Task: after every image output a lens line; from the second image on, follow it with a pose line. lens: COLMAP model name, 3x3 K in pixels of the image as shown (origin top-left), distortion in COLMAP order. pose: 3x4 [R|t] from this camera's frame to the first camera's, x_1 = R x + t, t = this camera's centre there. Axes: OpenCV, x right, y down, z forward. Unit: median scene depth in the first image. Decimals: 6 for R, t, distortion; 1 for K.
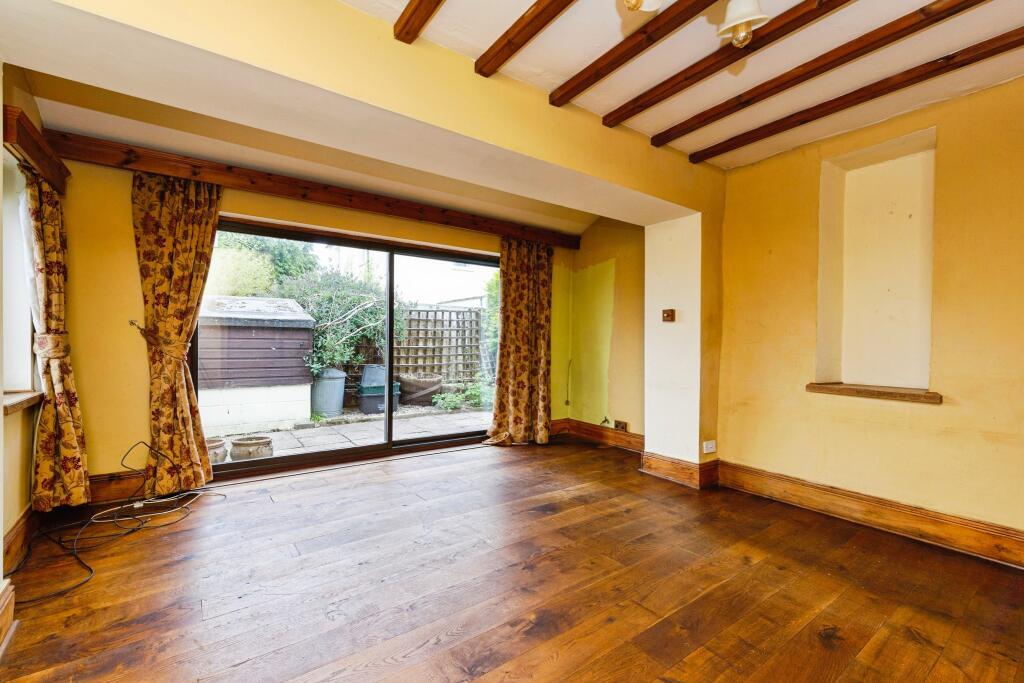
lens RADIAL K [[440.9, 0, 516.1], [0, 440.9, 345.4], [0, 0, 1]] dist [-0.000912, -0.000788]
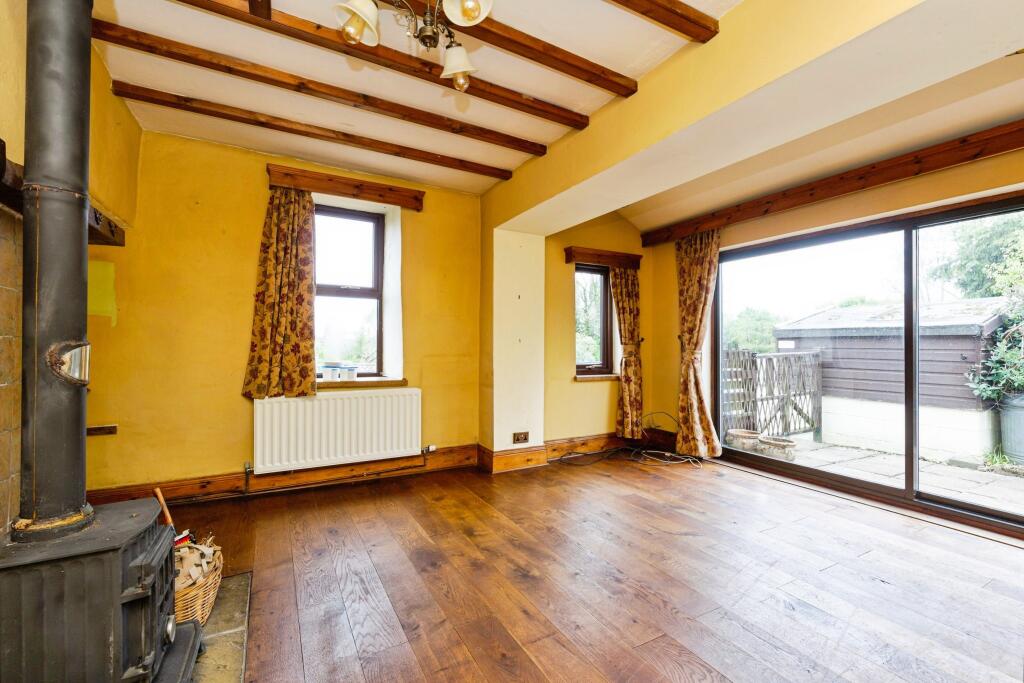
lens RADIAL K [[440.9, 0, 517.2], [0, 440.9, 340.8], [0, 0, 1]] dist [-0.000912, -0.000788]
pose [[-0.132748, -0.022150, -0.990902, 0.733583], [-0.019906, 0.999608, -0.019678, 0.002188], [0.990950, 0.017113, -0.133137, 0.644470]]
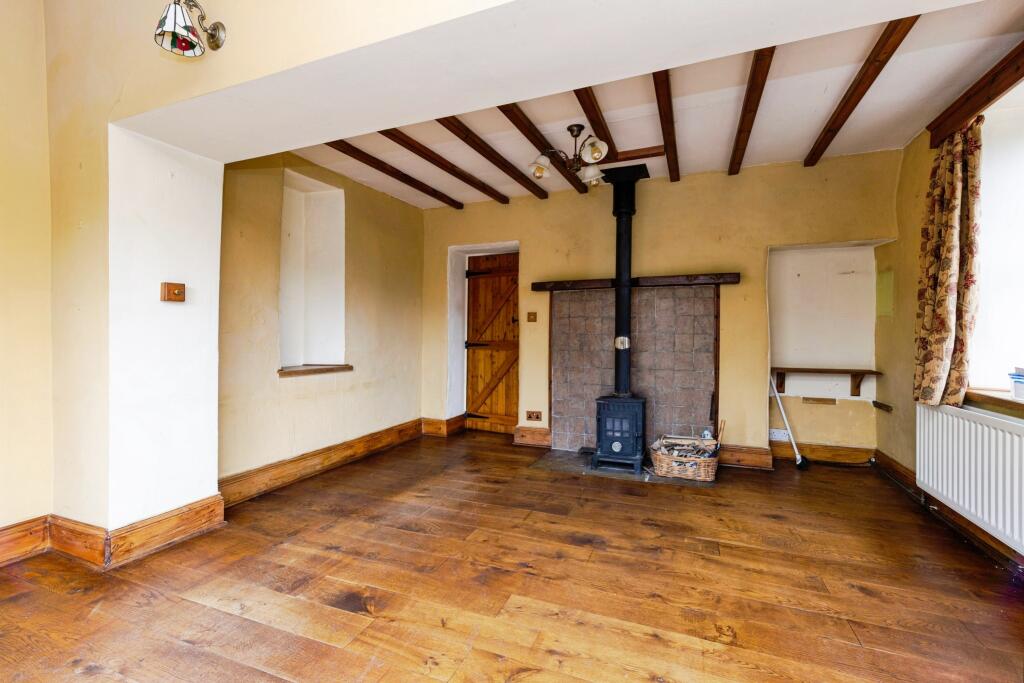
lens RADIAL K [[440.9, 0, 515.0], [0, 440.9, 335.6], [0, 0, 1]] dist [-0.000912, -0.000788]
pose [[-0.518659, -0.017205, 0.854808, -0.567640], [0.000505, 0.999791, 0.020429, -0.021355], [-0.854981, 0.011027, -0.518542, 1.089073]]
